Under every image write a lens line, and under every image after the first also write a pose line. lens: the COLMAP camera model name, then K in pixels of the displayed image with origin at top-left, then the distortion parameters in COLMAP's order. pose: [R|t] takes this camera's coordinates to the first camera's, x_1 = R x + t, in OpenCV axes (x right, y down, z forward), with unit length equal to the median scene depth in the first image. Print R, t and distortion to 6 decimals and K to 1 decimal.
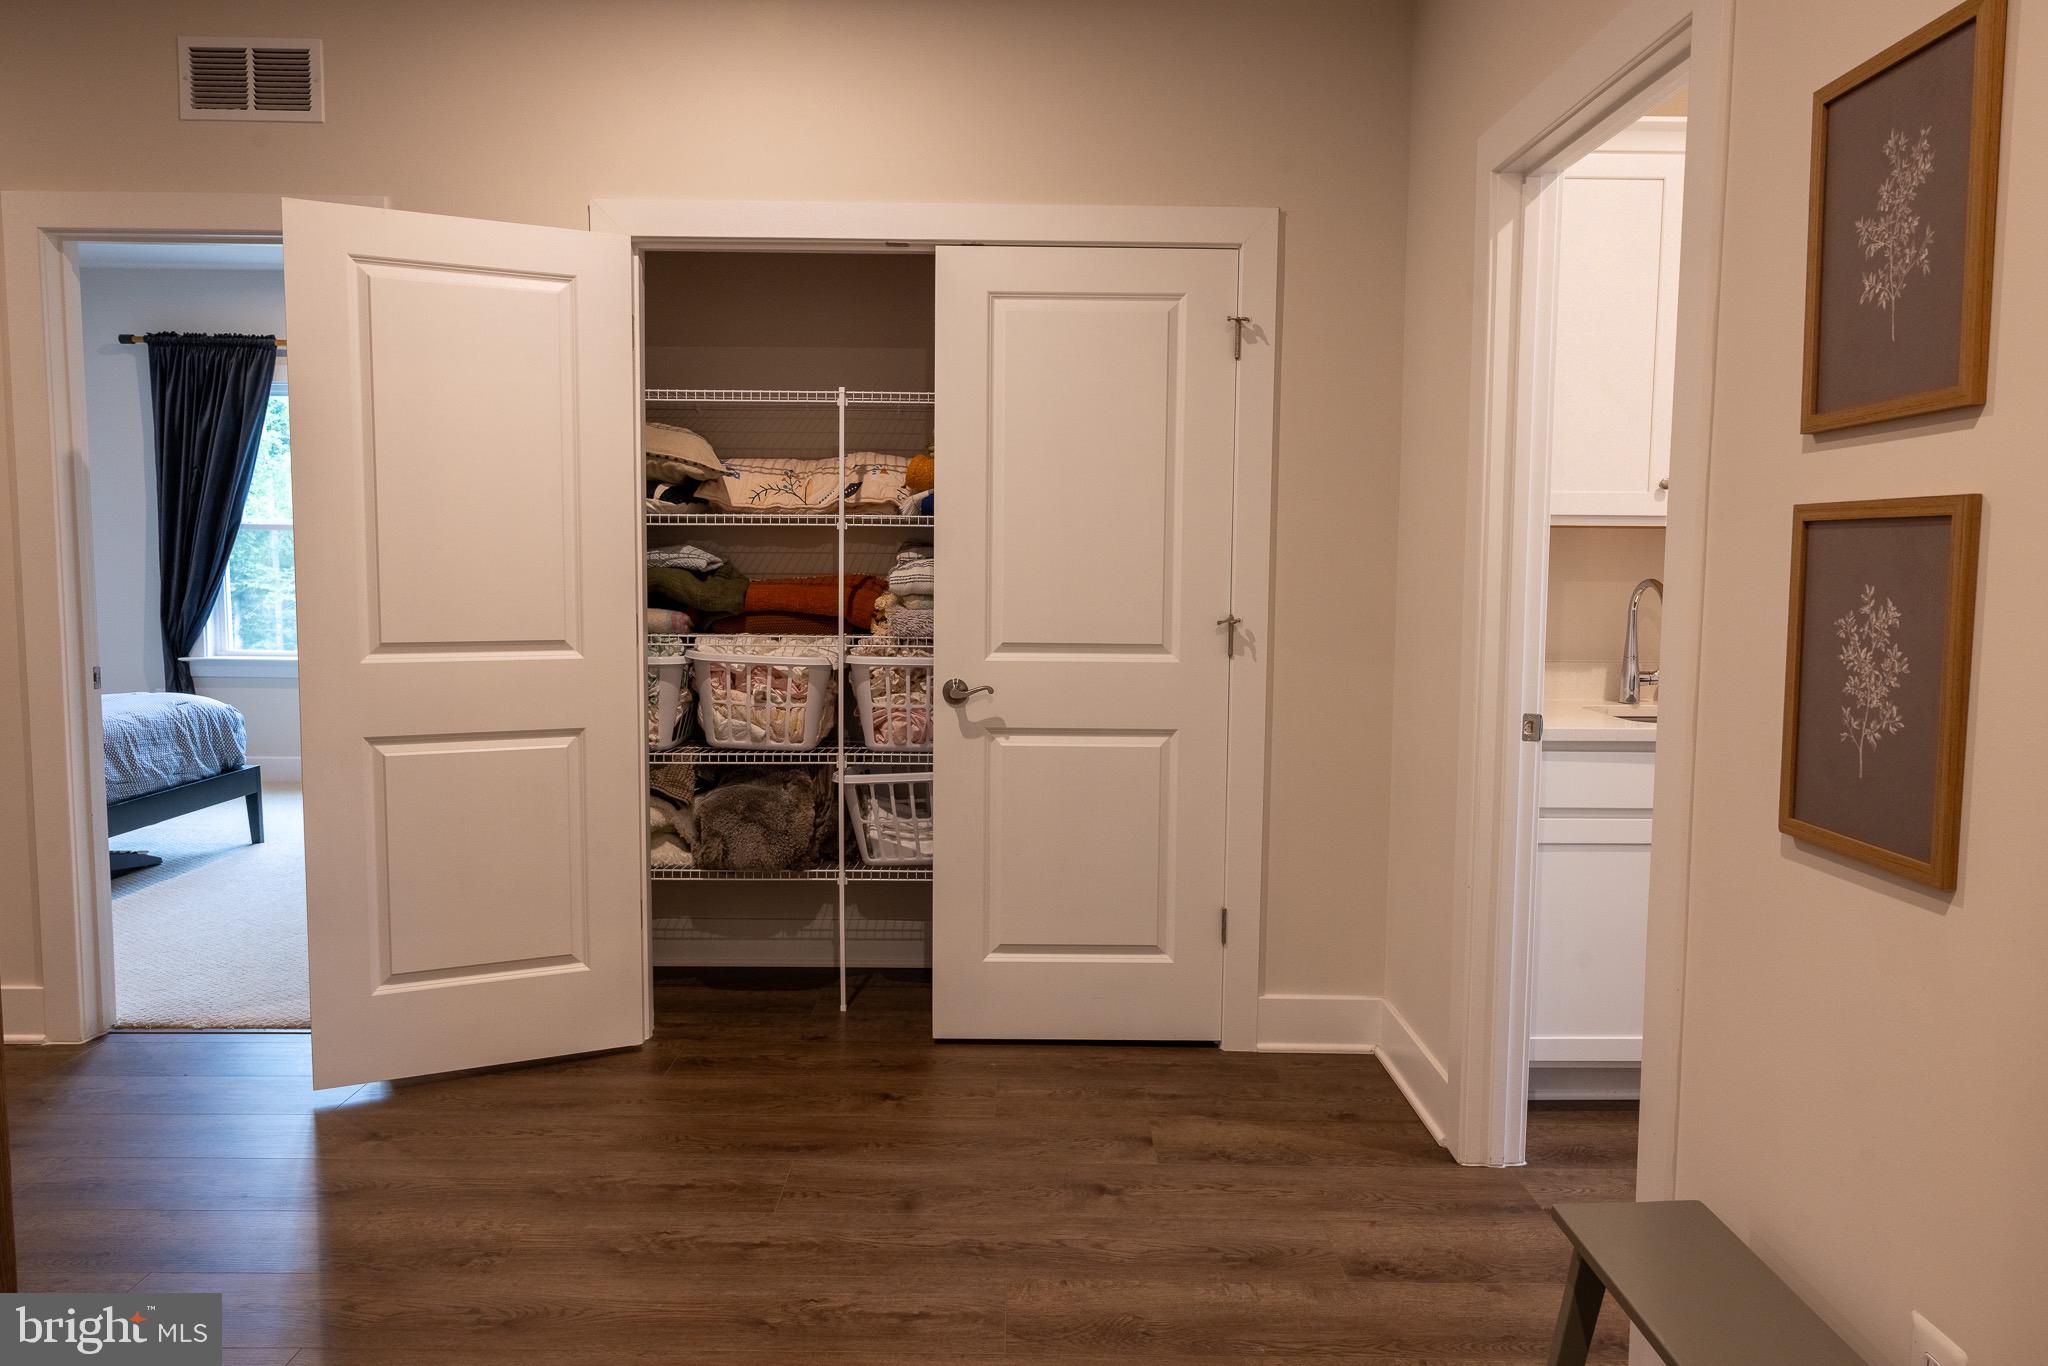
lens RADIAL K [[1380.6, 0, 1021.6], [0, 1380.6, 677.8], [0, 0, 1]] dist [-0.000565, 0.009365]
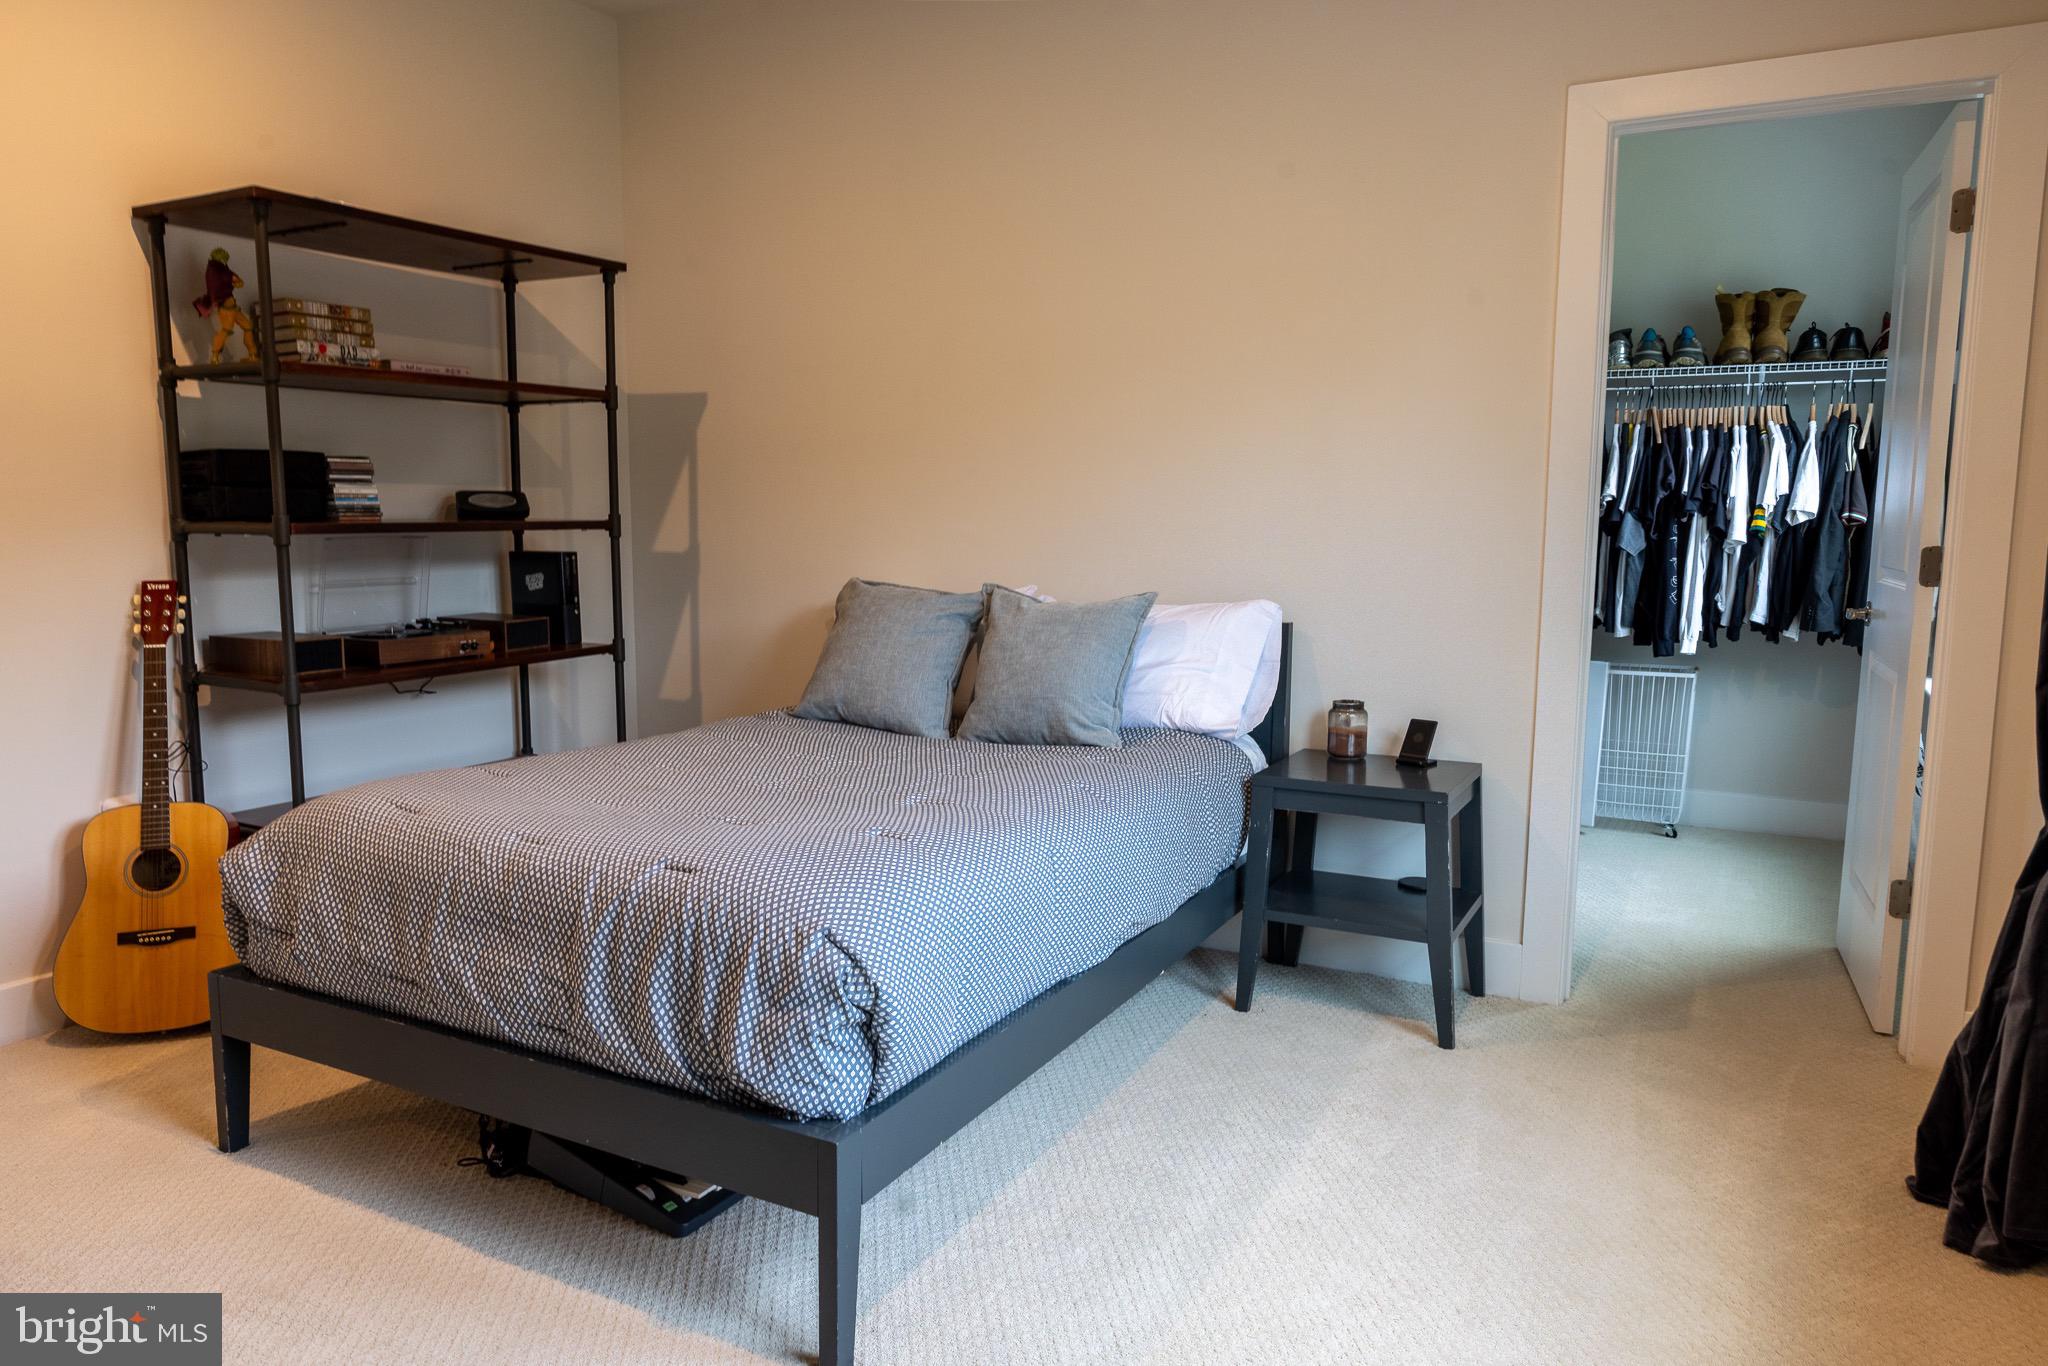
lens RADIAL K [[1380.6, 0, 1034.7], [0, 1380.6, 679.5], [0, 0, 1]] dist [-0.000565, 0.009365]
pose [[-0.482067, 0.095370, -0.870928, -0.312244], [-0.088502, 0.983673, 0.156702, -0.090738], [0.871653, 0.152620, -0.465755, 1.159967]]
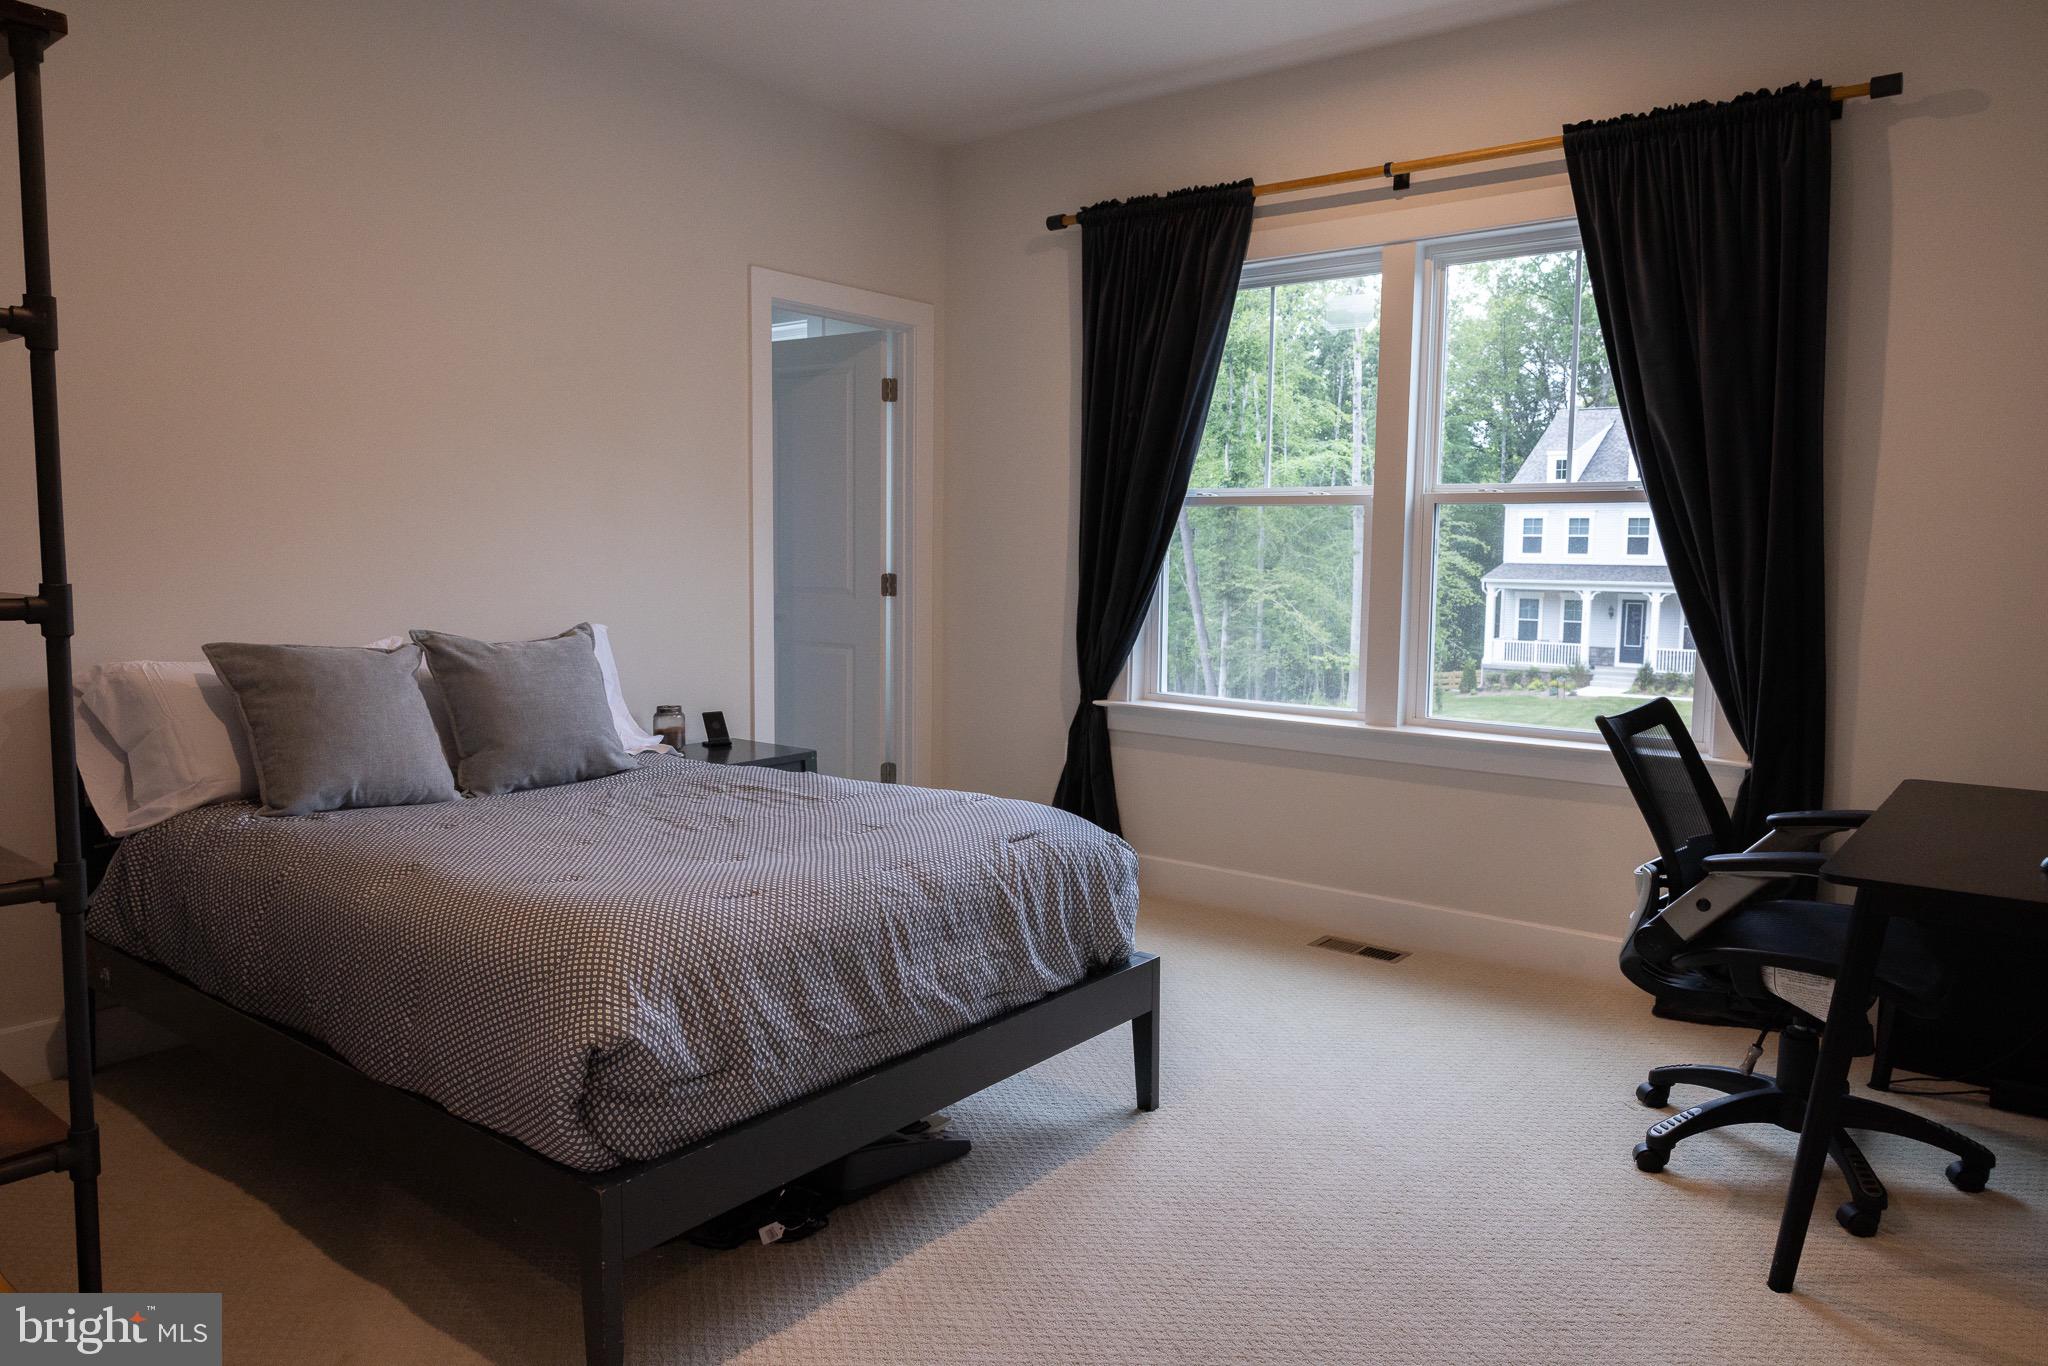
lens RADIAL K [[1380.6, 0, 1024.4], [0, 1380.6, 684.5], [0, 0, 1]] dist [-0.000565, 0.009365]
pose [[0.786777, 0.060862, -0.614229, -0.286496], [-0.059405, 0.997974, 0.022793, -0.043706], [0.614371, 0.018555, 0.788799, 0.569185]]
